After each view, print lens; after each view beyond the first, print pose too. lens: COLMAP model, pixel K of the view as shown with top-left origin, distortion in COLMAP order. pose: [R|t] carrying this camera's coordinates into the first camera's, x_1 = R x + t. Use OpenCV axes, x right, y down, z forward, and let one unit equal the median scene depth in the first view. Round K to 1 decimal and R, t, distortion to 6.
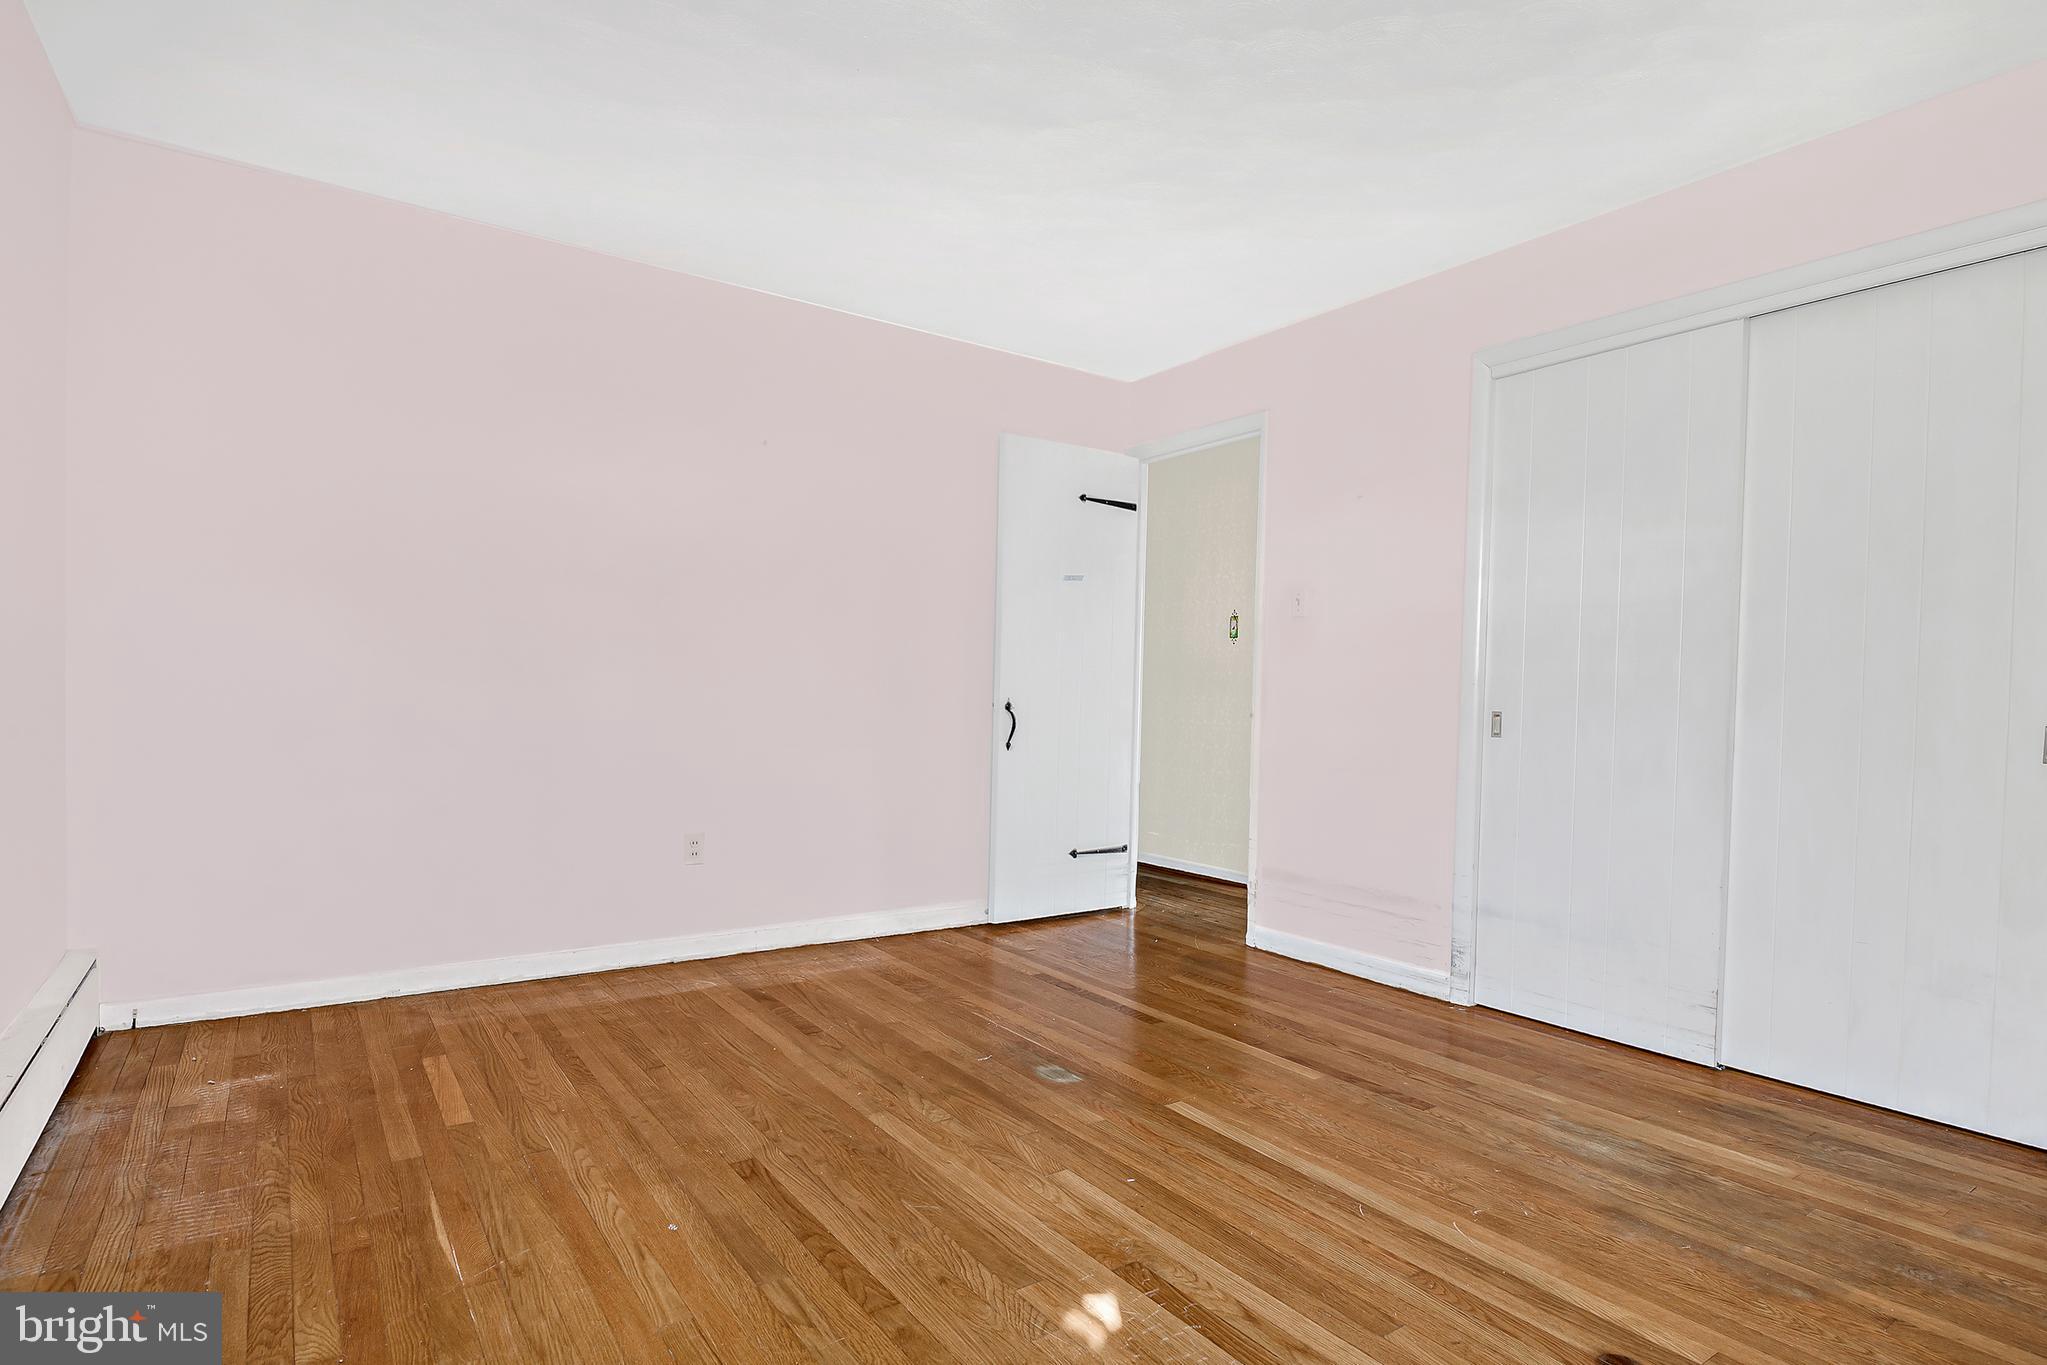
lens RADIAL K [[1061.4, 0, 1023.5], [0, 1061.4, 682.5], [0, 0, 1]] dist [-0.004907, -0.001095]
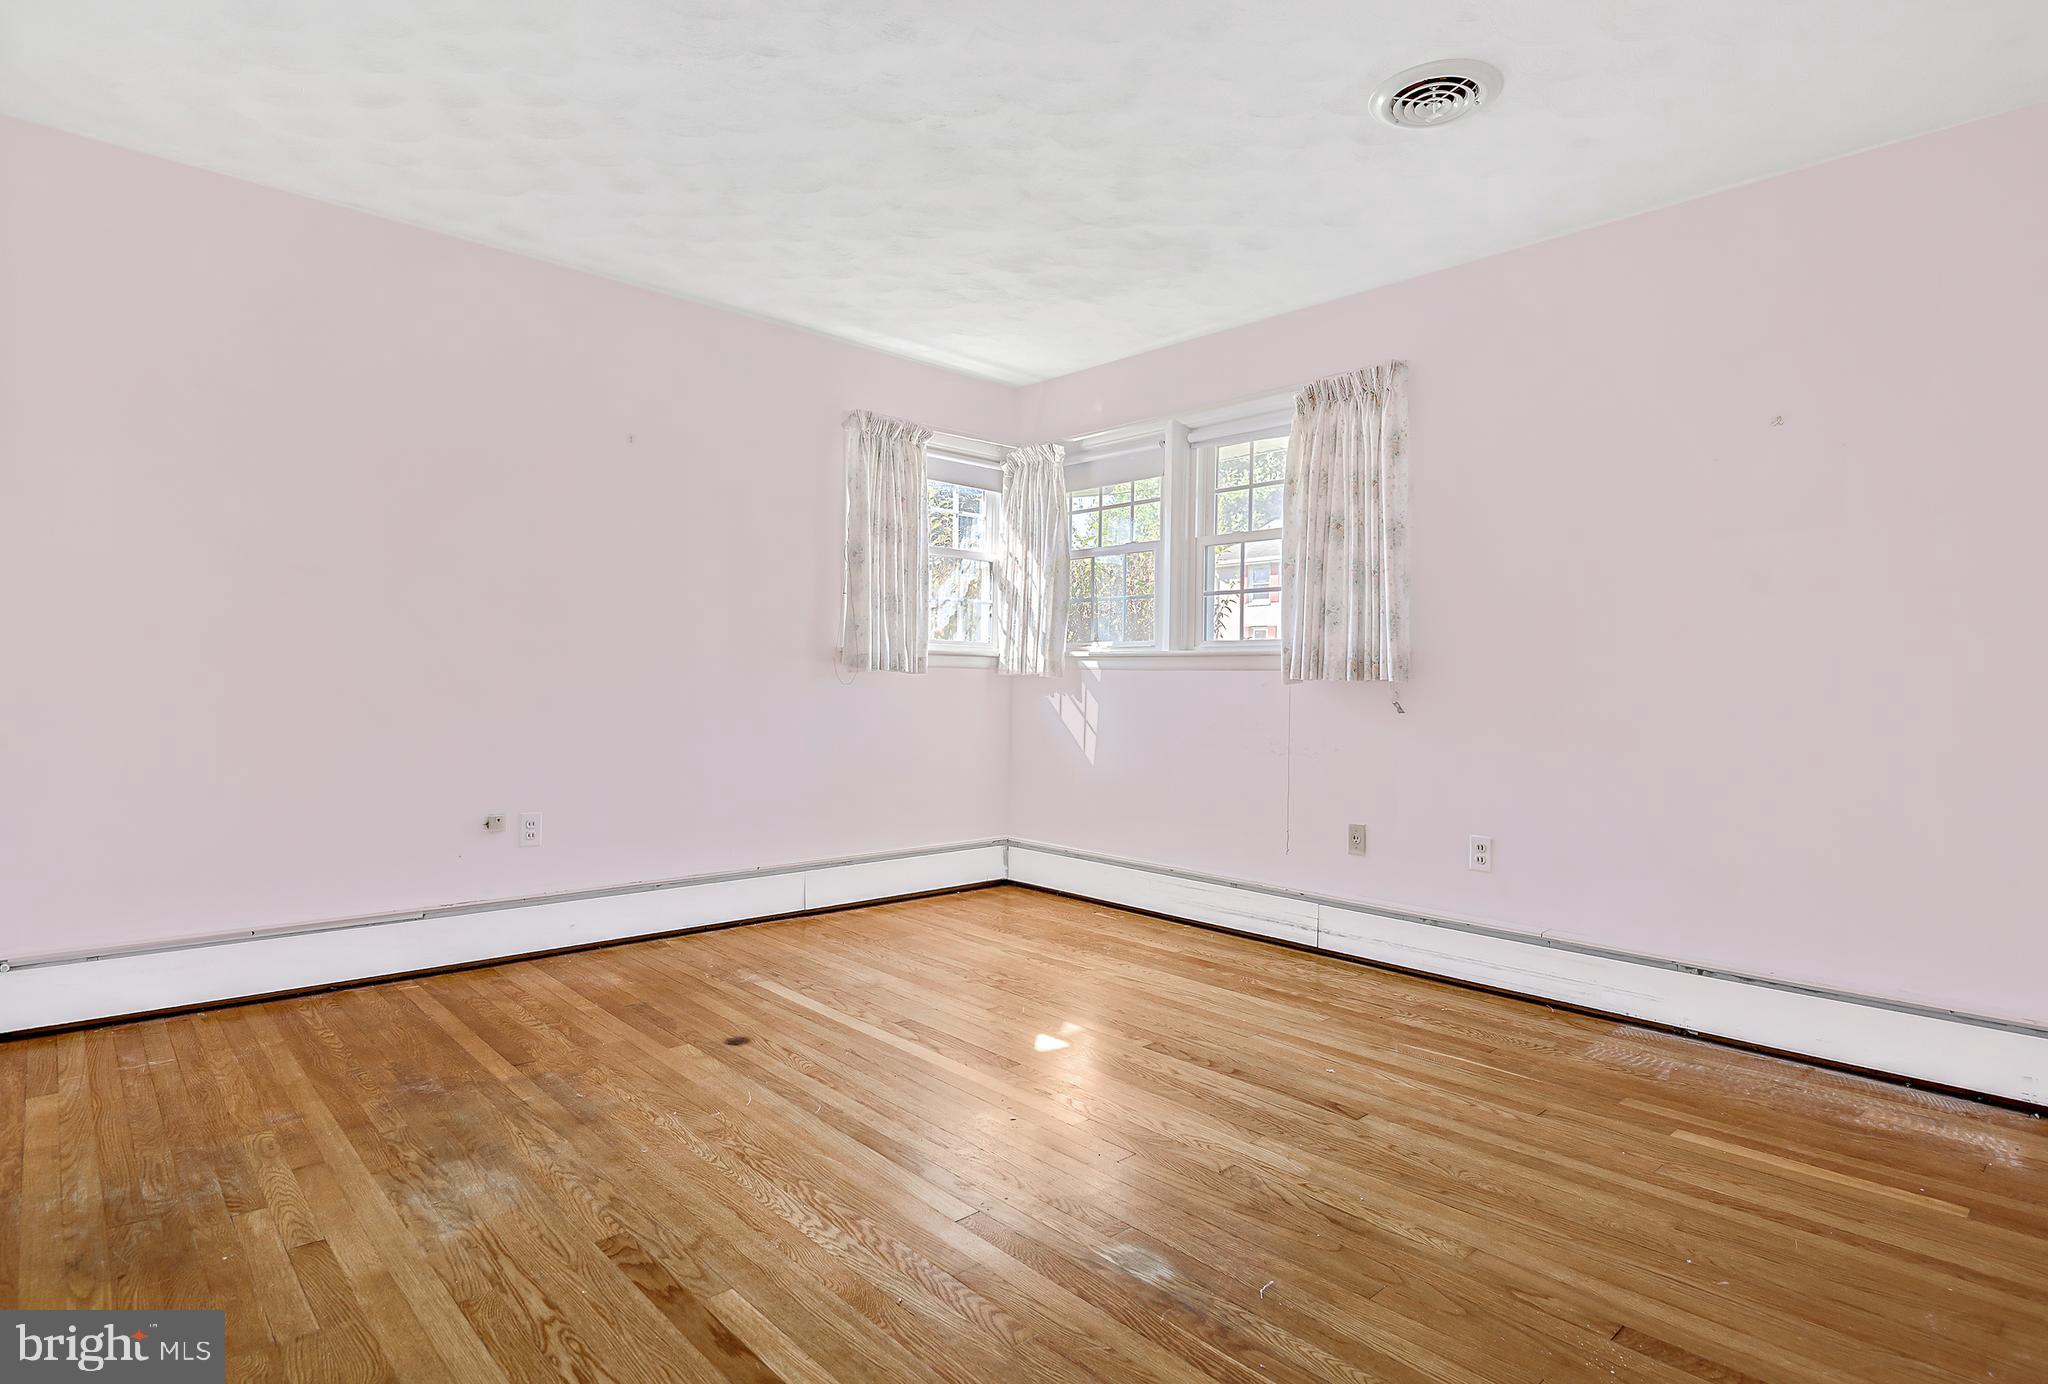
lens RADIAL K [[1056.9, 0, 1024.0], [0, 1056.9, 692.0], [0, 0, 1]] dist [-0.000007, 0.000035]
pose [[-0.988172, -0.039042, -0.148297, 0.253853], [-0.038691, 0.999237, -0.005247, 0.027548], [0.148388, 0.000553, -0.988929, 1.963653]]
